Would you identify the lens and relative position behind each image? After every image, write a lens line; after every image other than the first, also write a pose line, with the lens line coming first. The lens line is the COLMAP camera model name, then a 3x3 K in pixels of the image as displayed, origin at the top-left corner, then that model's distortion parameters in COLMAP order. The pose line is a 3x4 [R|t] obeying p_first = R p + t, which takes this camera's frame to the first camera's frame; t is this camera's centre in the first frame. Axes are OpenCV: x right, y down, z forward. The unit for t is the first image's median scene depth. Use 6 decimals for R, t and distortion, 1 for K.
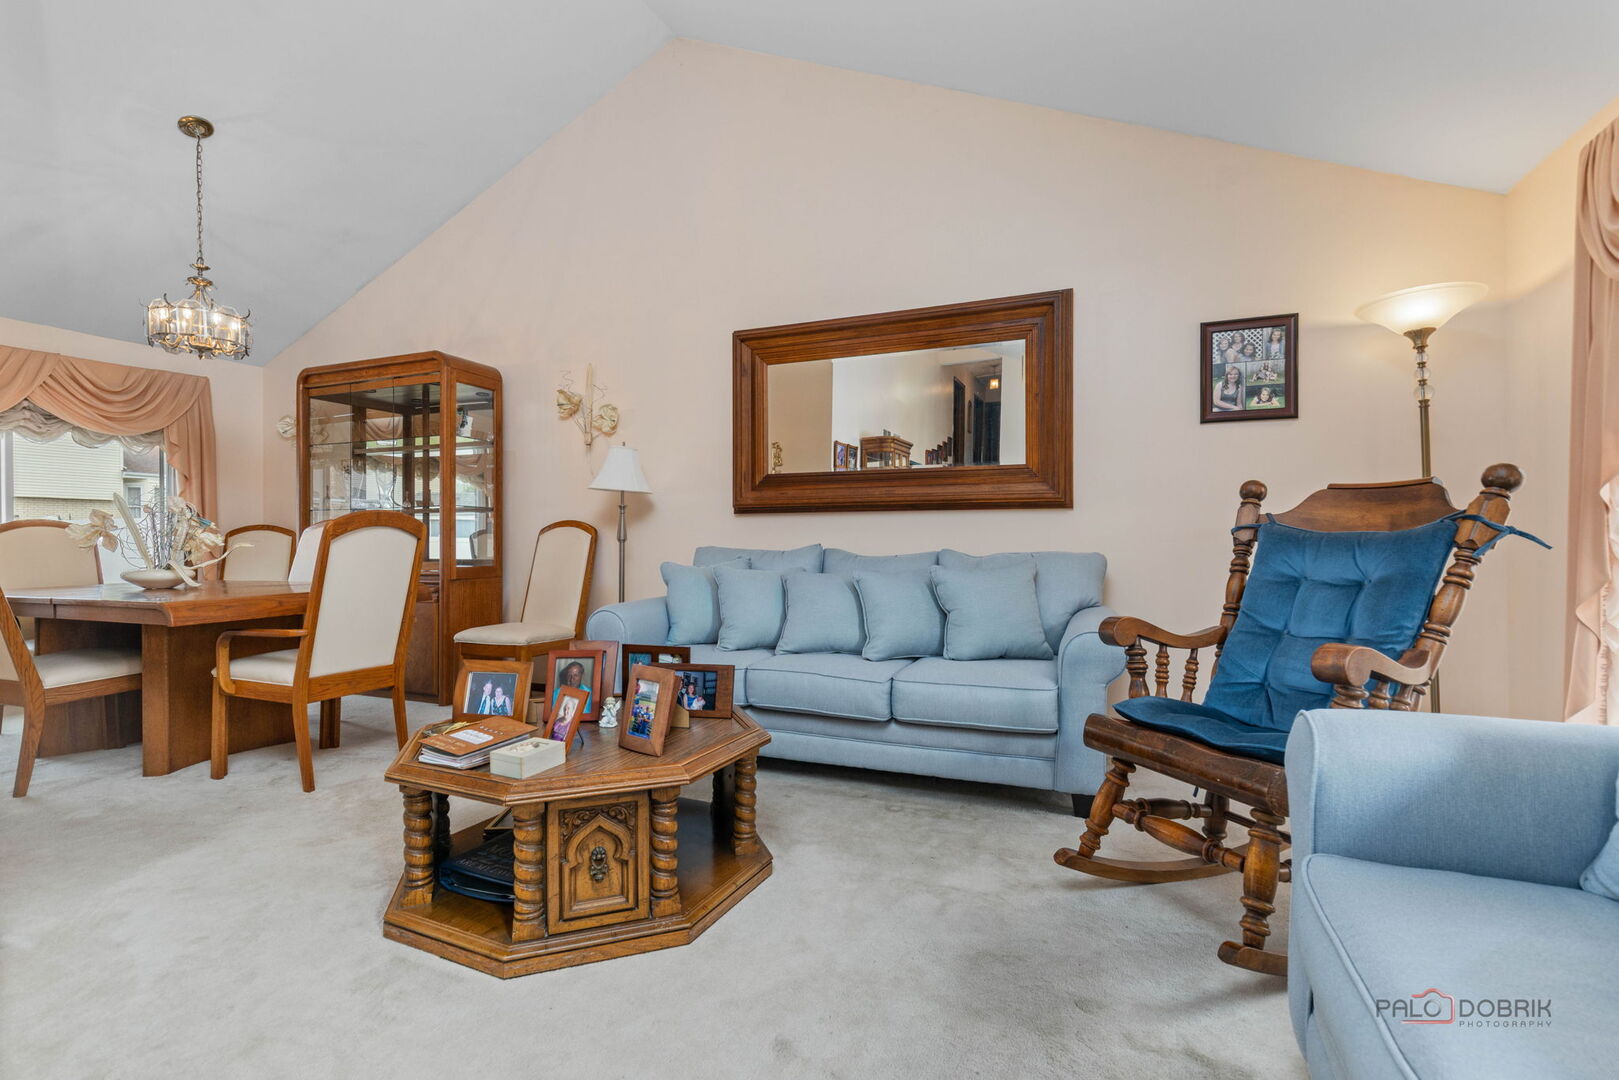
lens RADIAL K [[737.0, 0, 814.3], [0, 737.0, 542.4], [0, 0, 1]] dist [0.003957, -0.001394]
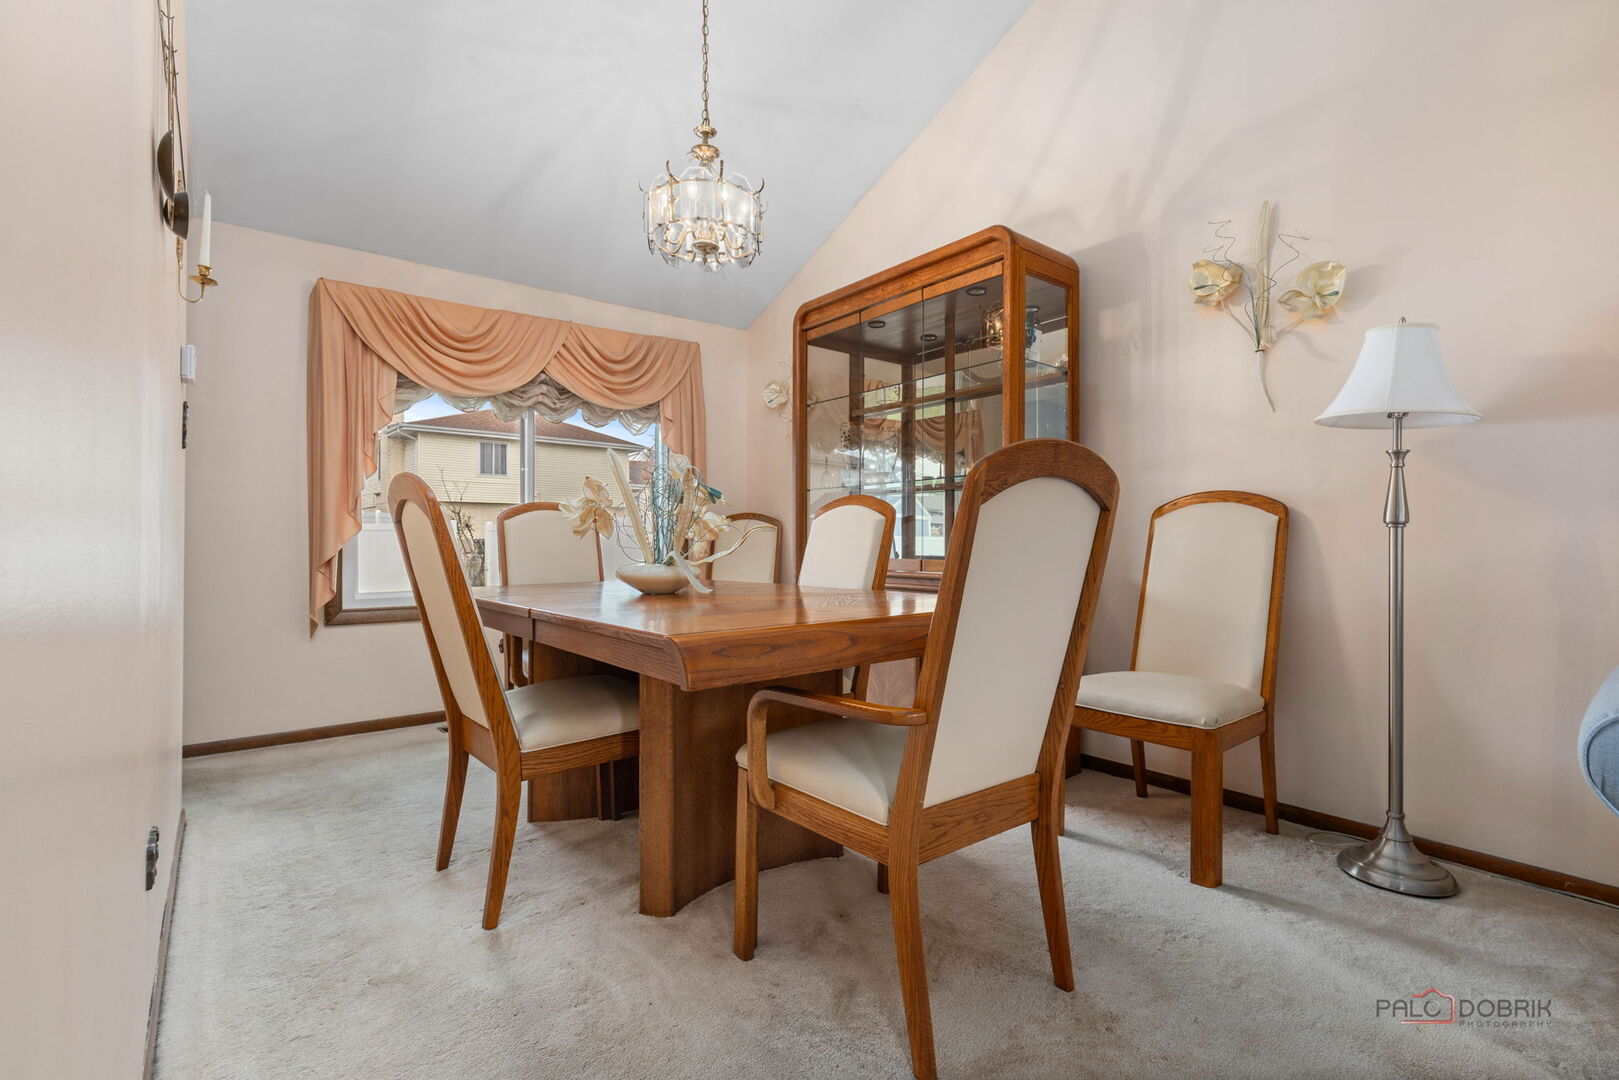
lens RADIAL K [[737.0, 0, 812.4], [0, 737.0, 541.7], [0, 0, 1]] dist [0.003957, -0.001394]
pose [[0.873128, 0.005208, -0.487463, -0.468491], [-0.005277, 0.999985, 0.001232, 0.014213], [0.487462, 0.001497, 0.873143, 0.515065]]
